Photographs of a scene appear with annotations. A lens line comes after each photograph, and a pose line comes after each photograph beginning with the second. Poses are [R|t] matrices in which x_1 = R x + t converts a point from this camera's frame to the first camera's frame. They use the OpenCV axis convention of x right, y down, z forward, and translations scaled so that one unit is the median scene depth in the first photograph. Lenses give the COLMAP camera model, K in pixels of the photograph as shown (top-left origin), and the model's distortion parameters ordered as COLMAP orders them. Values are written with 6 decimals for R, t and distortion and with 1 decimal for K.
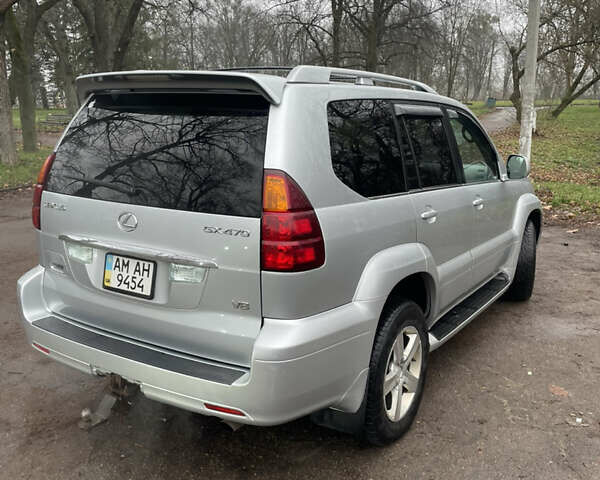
lens RADIAL K [[604.6, 0, 301.7], [0, 604.6, 237.3], [0, 0, 1]] dist [0.050323, 0.000000]
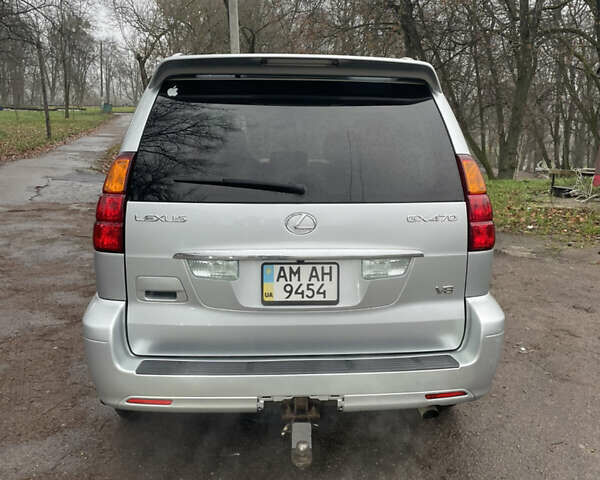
lens RADIAL K [[604.6, 0, 300.8], [0, 604.6, 241.3], [0, 0, 1]] dist [0.050323, 0.000000]
pose [[0.810293, -0.119117, 0.573791, -0.792321], [0.121364, 0.992007, 0.034550, -0.029853], [-0.573320, 0.041642, 0.818273, 0.274907]]
